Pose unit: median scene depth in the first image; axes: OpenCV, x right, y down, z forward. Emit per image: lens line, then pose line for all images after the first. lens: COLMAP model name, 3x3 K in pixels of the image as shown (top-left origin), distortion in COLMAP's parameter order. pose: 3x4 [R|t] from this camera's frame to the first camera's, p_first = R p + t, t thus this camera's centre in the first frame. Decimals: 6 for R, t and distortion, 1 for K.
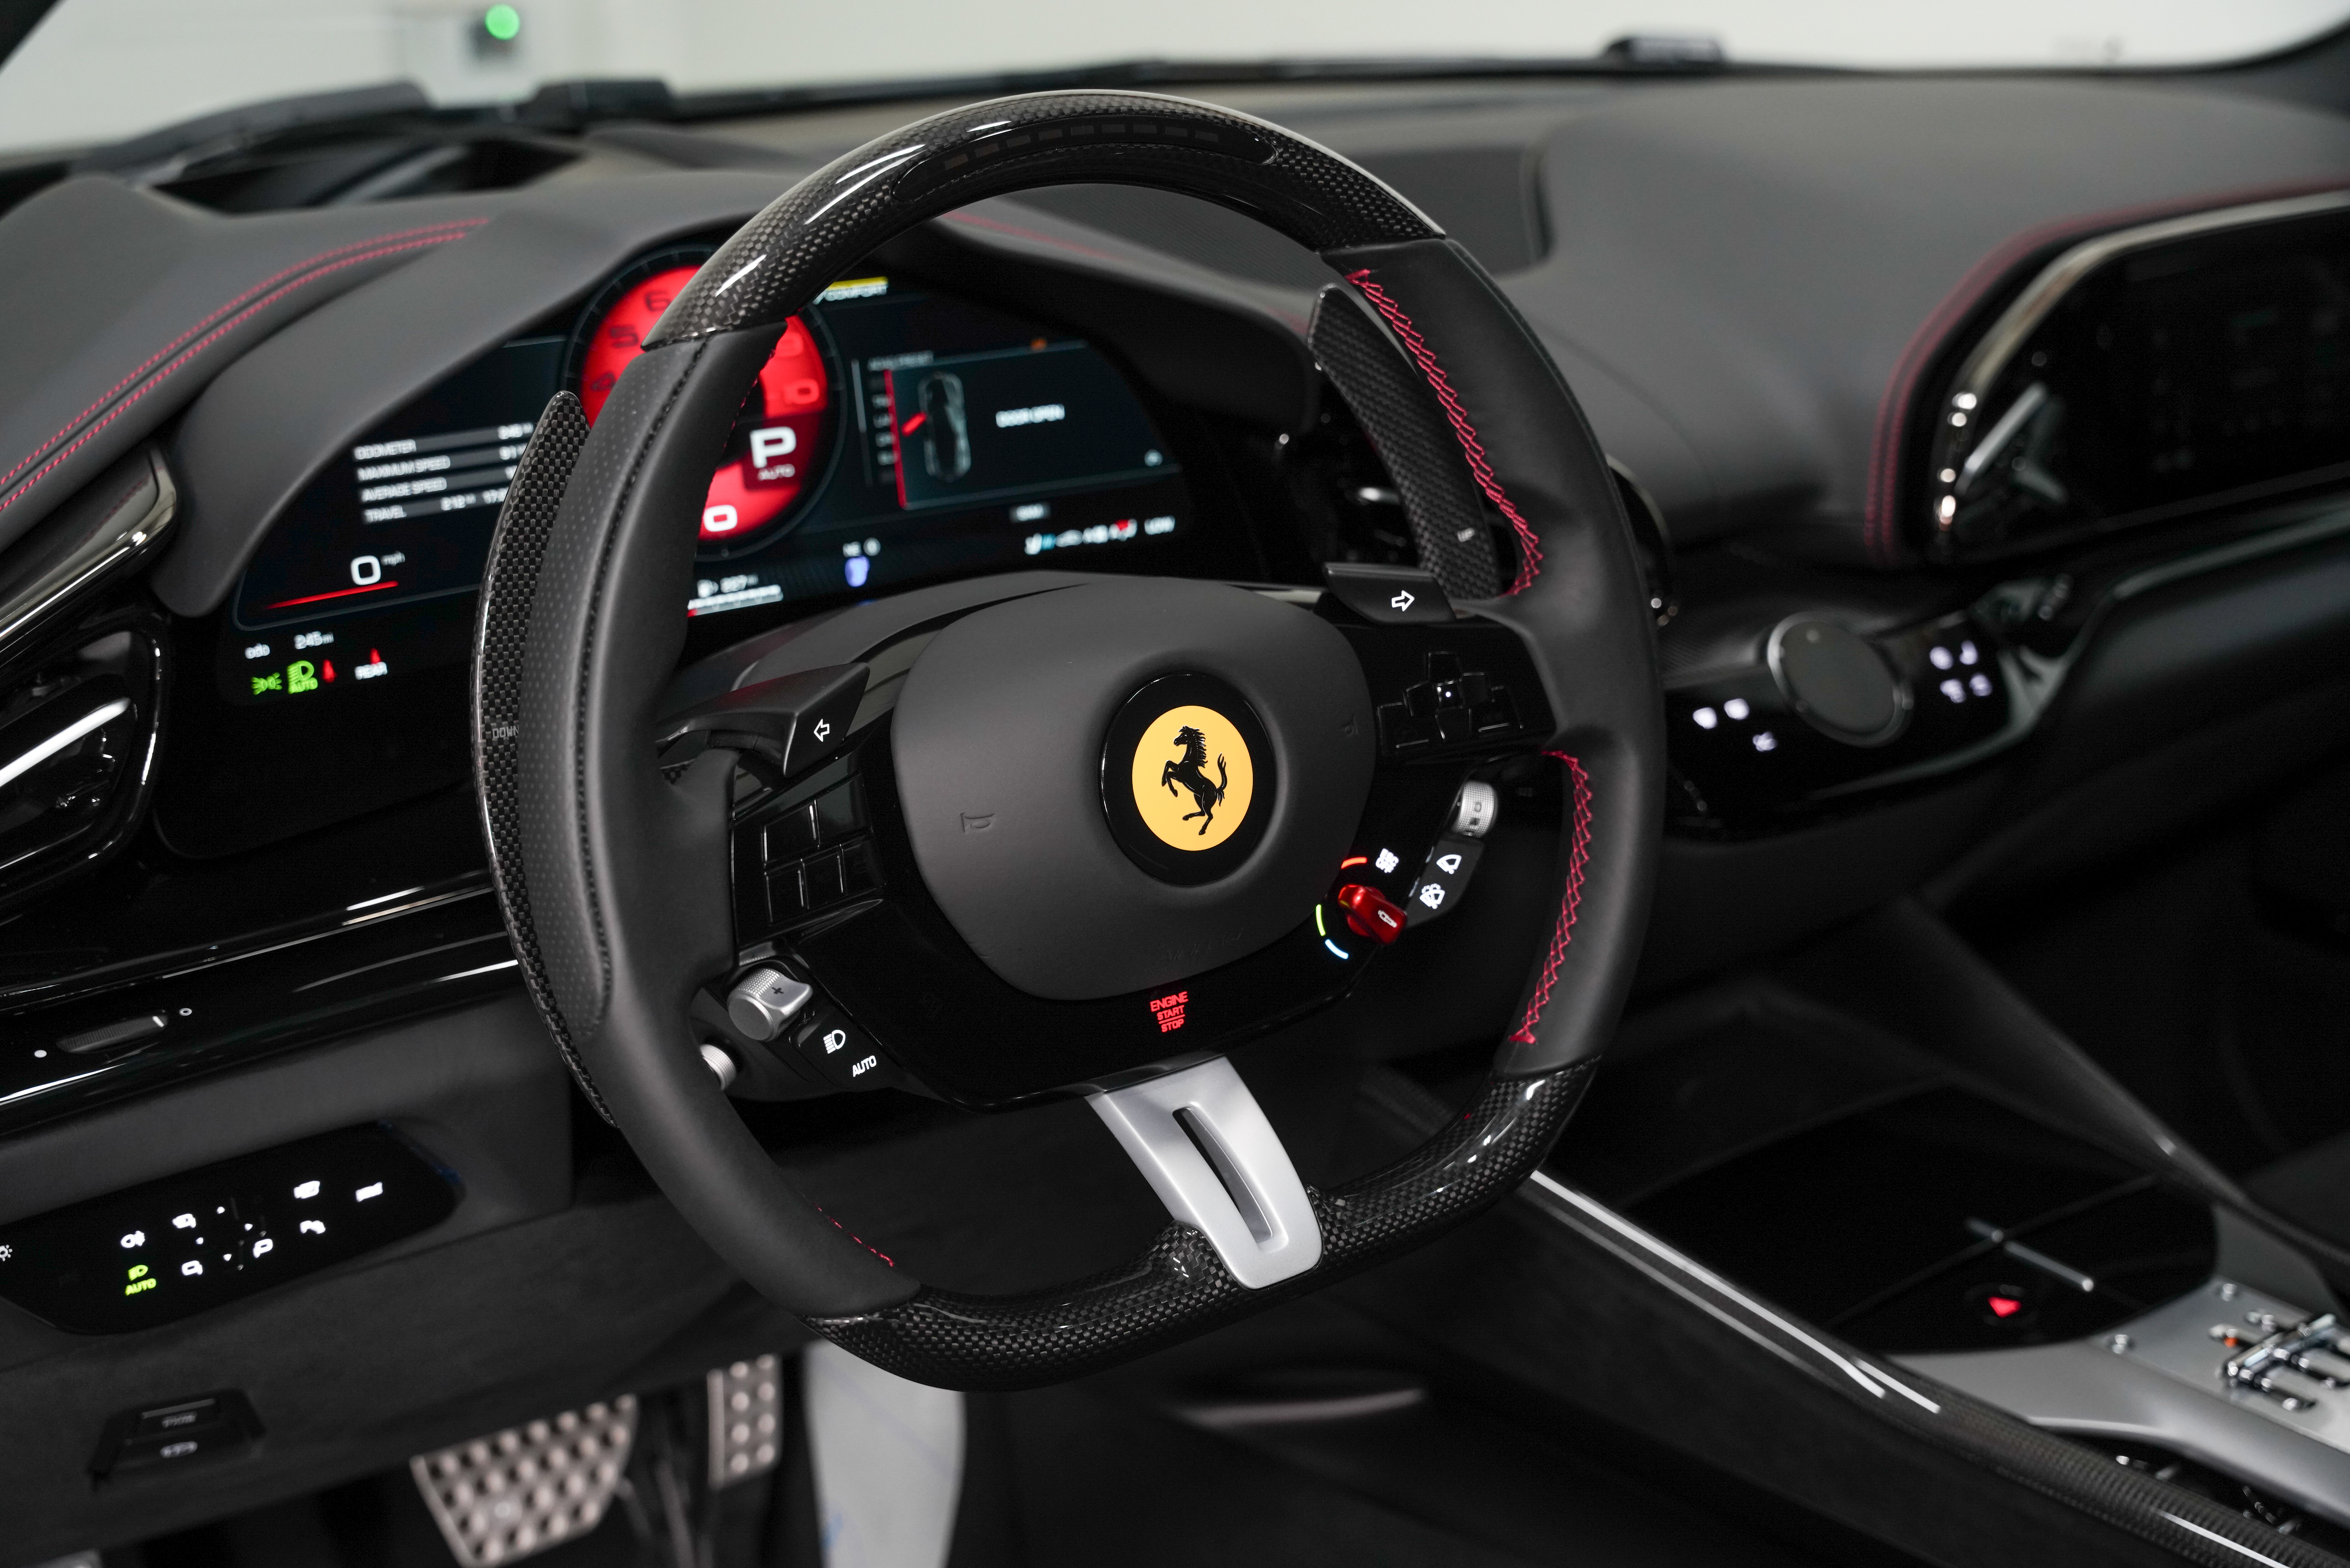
lens RADIAL K [[2709.4, 0, 1157.6], [0, 2709.4, 824.4], [0, 0, 1]] dist [0.043836, 0.000000]
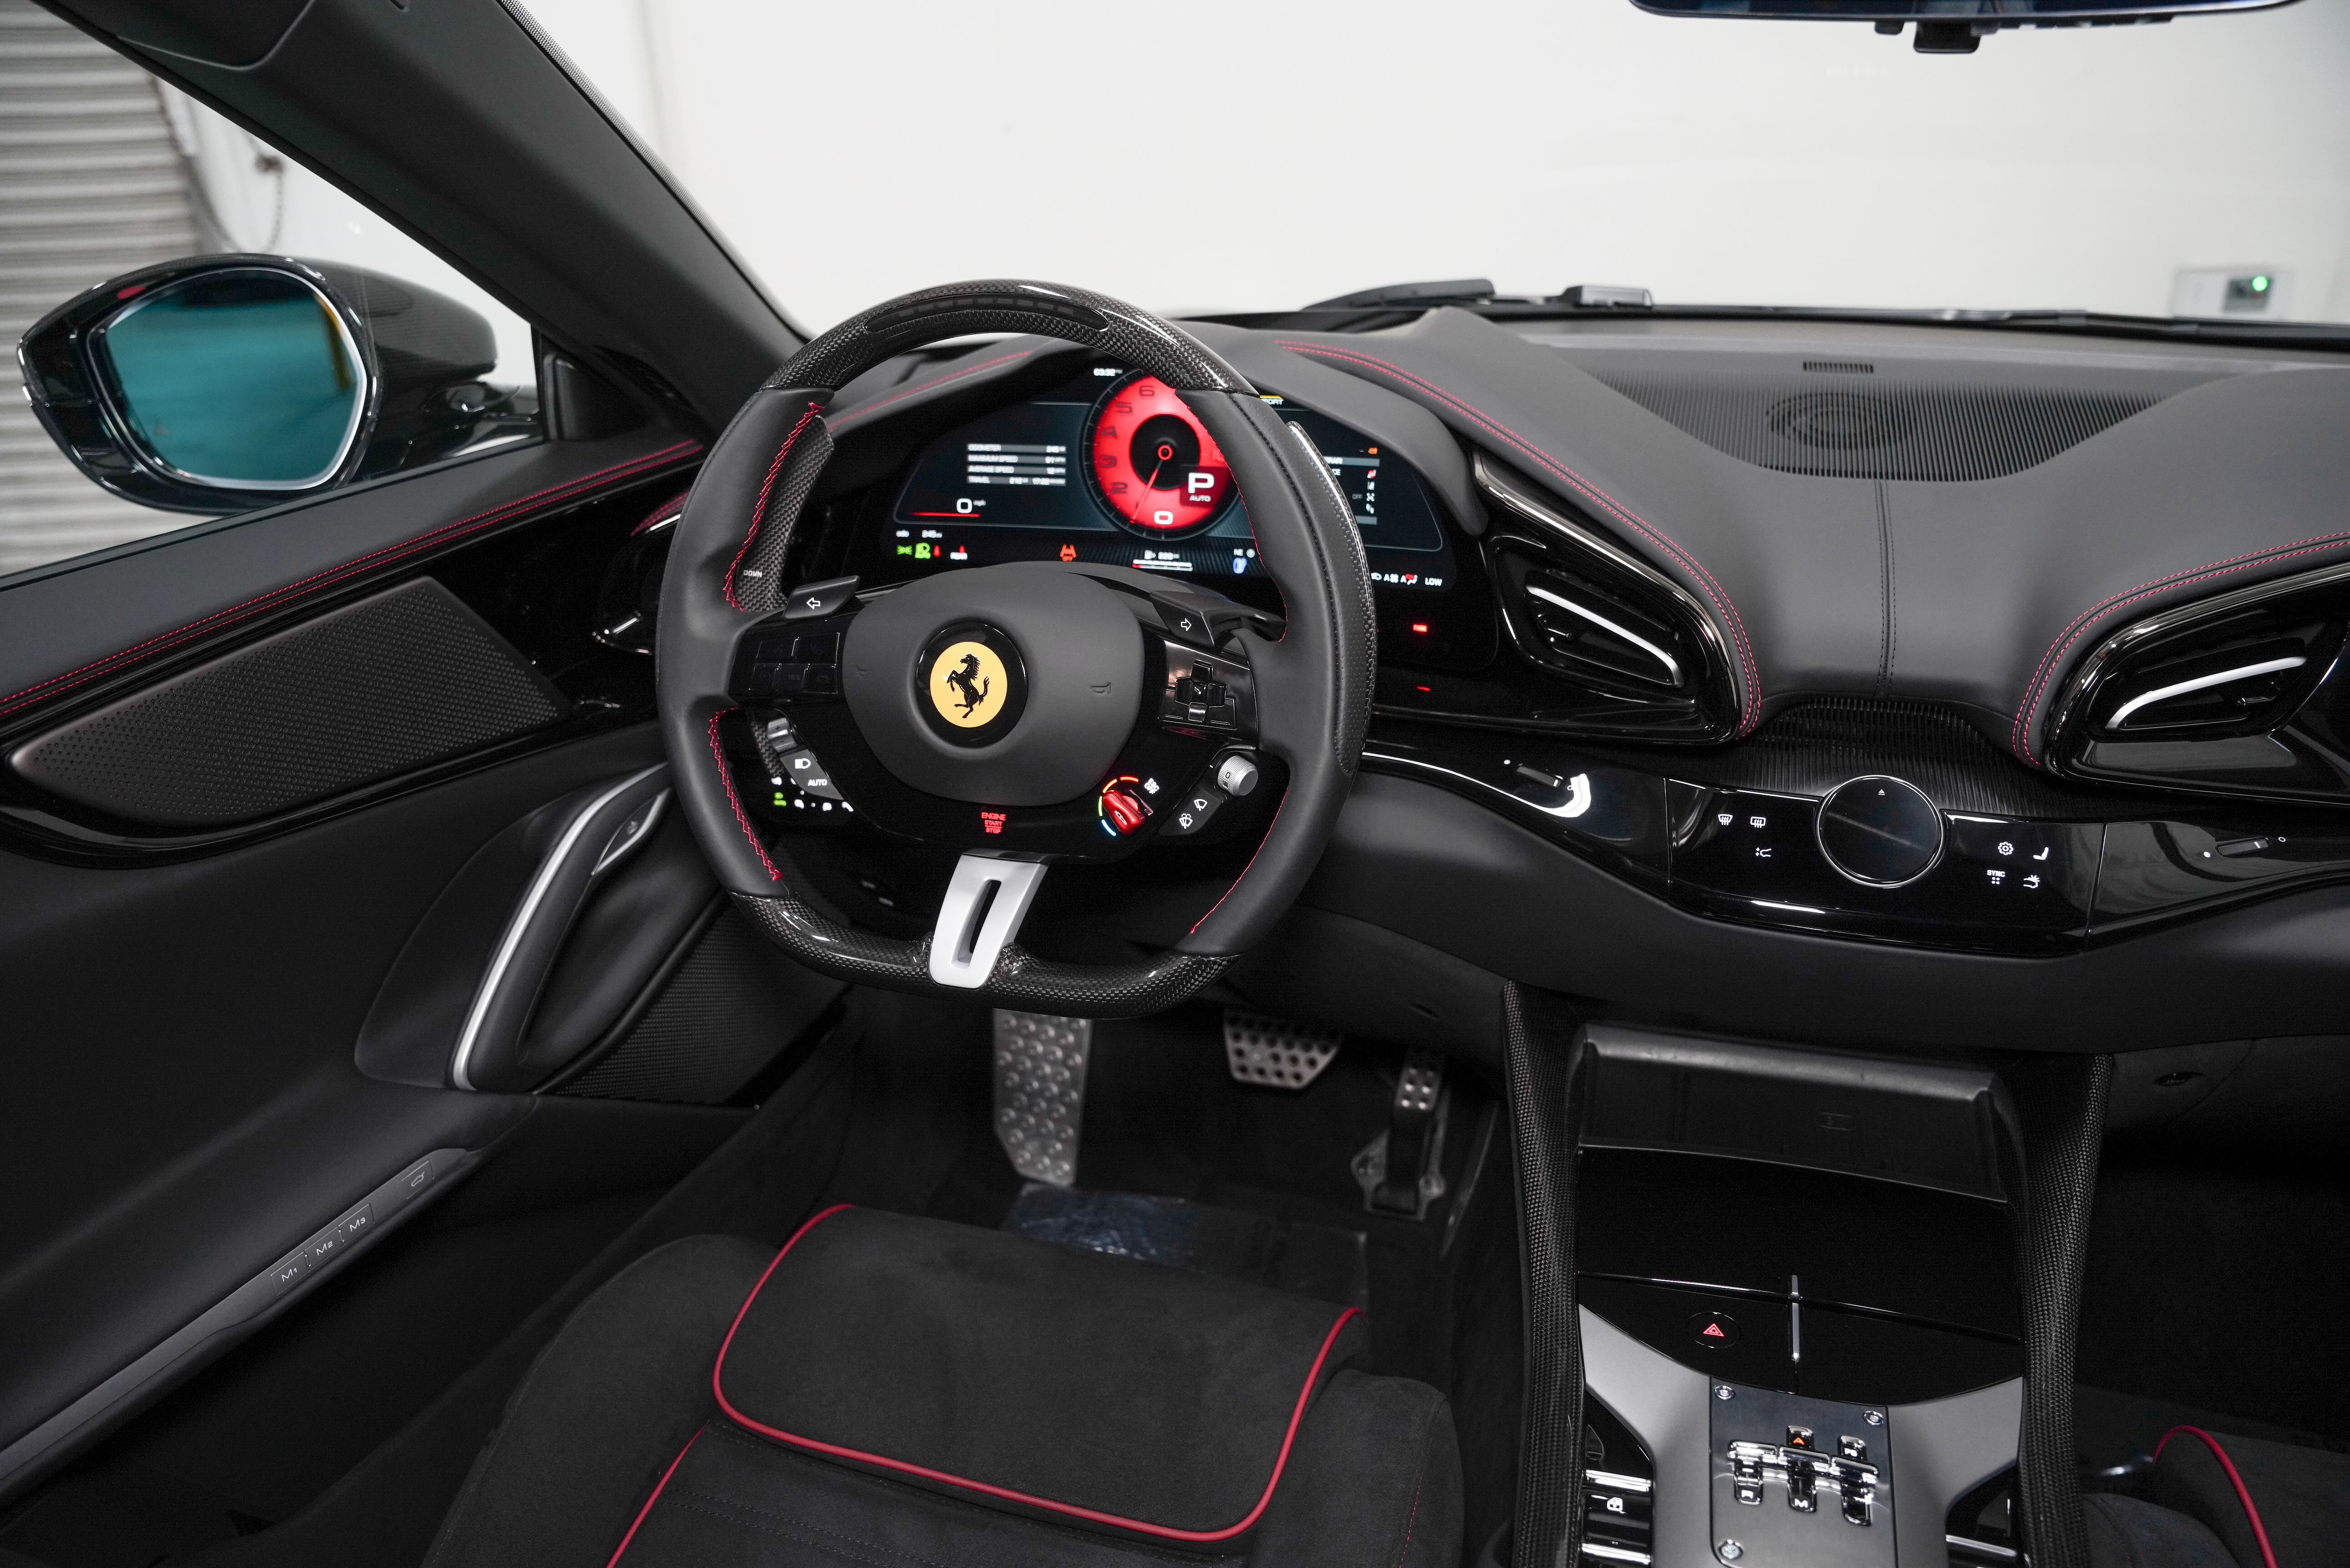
lens RADIAL K [[1591.8, 0, 1171.4], [0, 1591.8, 804.9], [0, 0, 1]] dist [-0.106803, 0.022196]
pose [[0.592493, 0.305721, -0.745310, 0.709506], [-0.261756, 0.948049, 0.180797, -0.132210], [0.761864, 0.087969, 0.641736, 0.387842]]
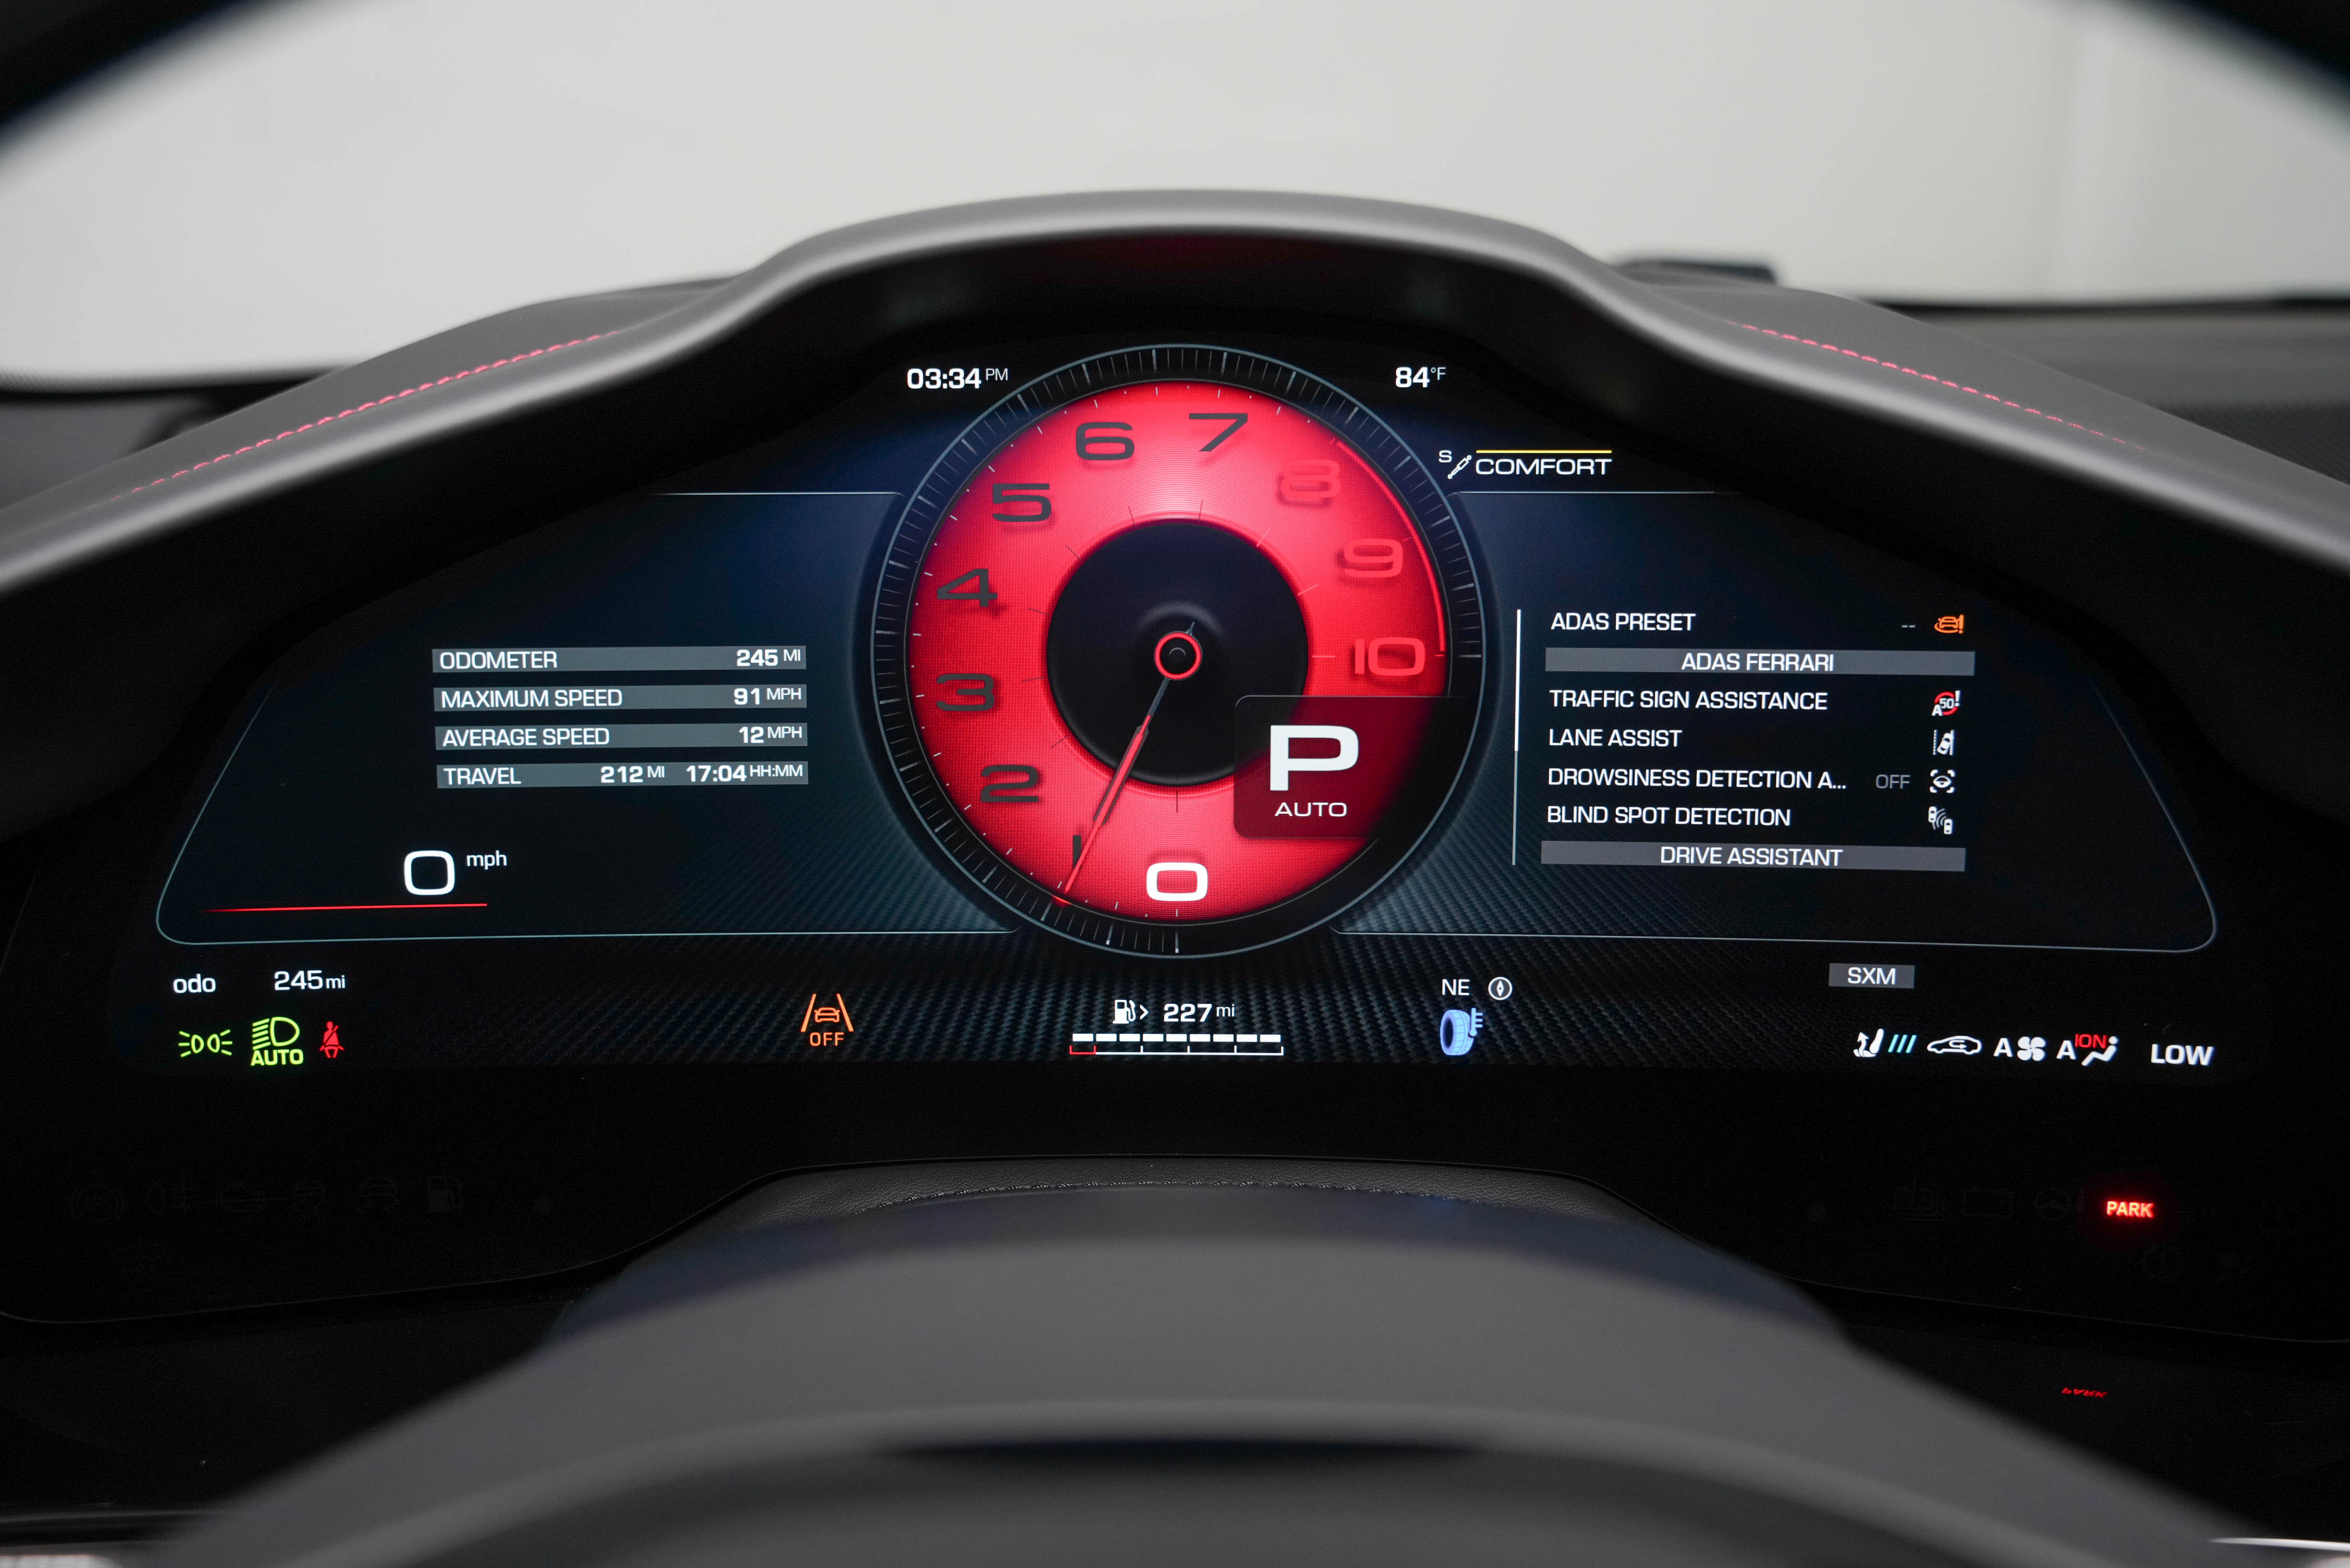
lens RADIAL K [[1889.3, 0, 1174.6], [0, 1889.3, 802.2], [0, 0, 1]] dist [-0.100805, 0.010900]
pose [[0.806134, 0.155717, -0.570877, 0.038195], [-0.208881, 0.977531, -0.028320, -0.125395], [0.553640, 0.142075, 0.820547, 0.761659]]
